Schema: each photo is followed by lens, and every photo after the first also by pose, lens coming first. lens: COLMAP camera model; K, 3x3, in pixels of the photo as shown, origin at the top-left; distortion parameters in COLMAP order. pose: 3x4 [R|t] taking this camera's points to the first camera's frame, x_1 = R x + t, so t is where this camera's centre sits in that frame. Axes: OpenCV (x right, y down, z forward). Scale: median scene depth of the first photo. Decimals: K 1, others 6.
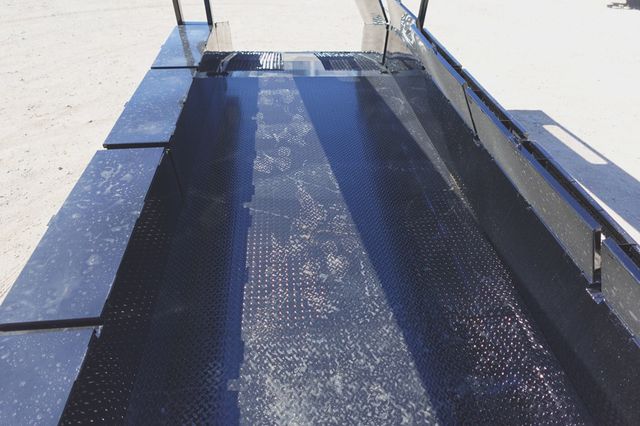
lens RADIAL K [[368.0, 0, 320.0], [0, 368.0, 213.0], [0, 0, 1]] dist [-0.002647, 0.000011]
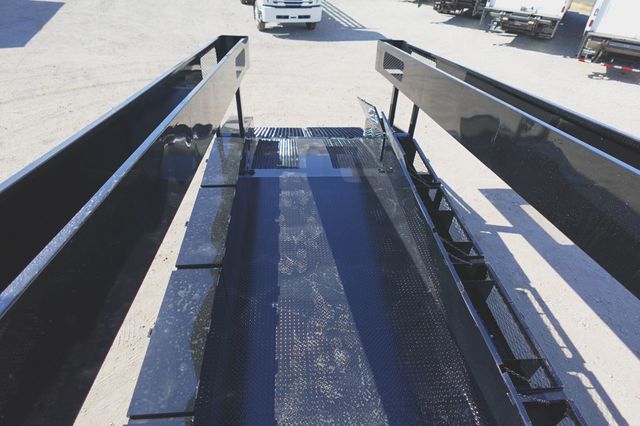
lens RADIAL K [[368.0, 0, 320.0], [0, 368.0, 213.0], [0, 0, 1]] dist [-0.002647, 0.000011]
pose [[0.999788, 0.018302, -0.009484, -0.027713], [-0.018988, 0.996767, -0.078069, -0.262091], [0.008024, 0.078232, 0.996903, -0.373059]]
